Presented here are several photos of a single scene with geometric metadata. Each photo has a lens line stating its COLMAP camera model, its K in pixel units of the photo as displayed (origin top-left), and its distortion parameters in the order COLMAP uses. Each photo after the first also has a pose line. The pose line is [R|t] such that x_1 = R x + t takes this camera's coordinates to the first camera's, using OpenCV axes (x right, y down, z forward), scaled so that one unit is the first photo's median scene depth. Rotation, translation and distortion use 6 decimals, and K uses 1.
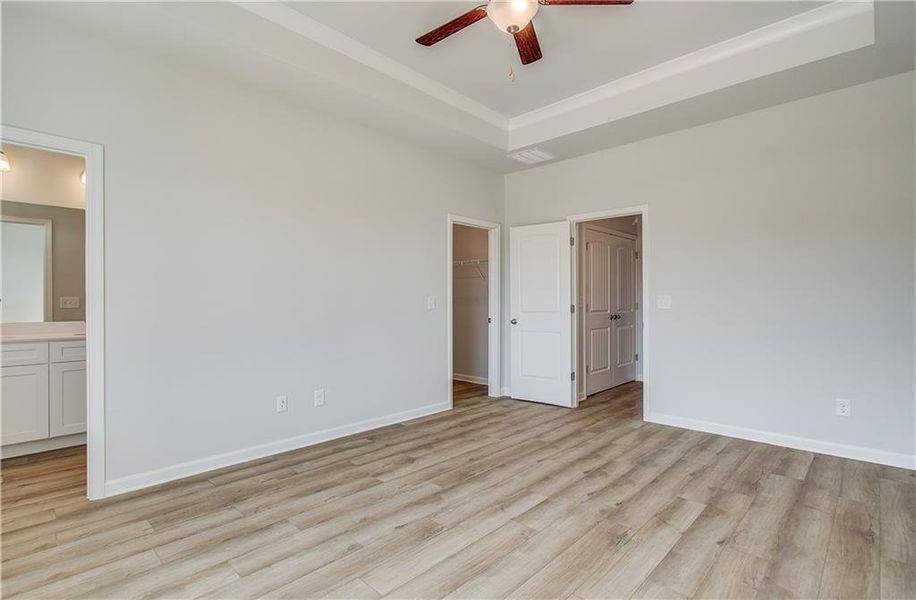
lens RADIAL K [[441.7, 0, 465.7], [0, 441.7, 301.6], [0, 0, 1]] dist [-0.004664, -0.000181]
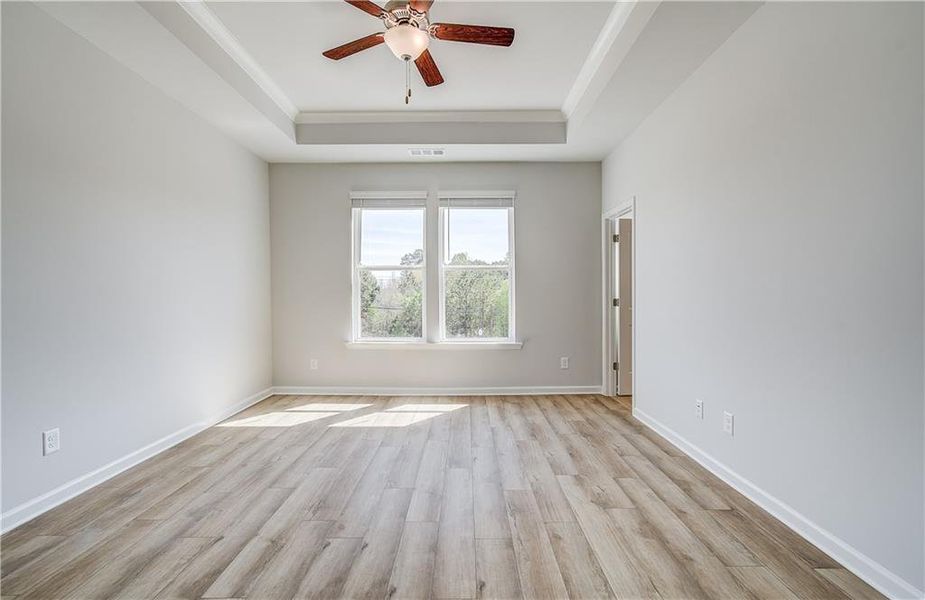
lens RADIAL K [[413.1, 0, 465.7], [0, 413.1, 300.1], [0, 0, 1]] dist [0.003453, 0.000777]
pose [[-0.730925, 0.014075, -0.682312, 0.653127], [0.006391, 0.999885, 0.013779, -0.003814], [0.682428, 0.005711, -0.730931, 1.677168]]
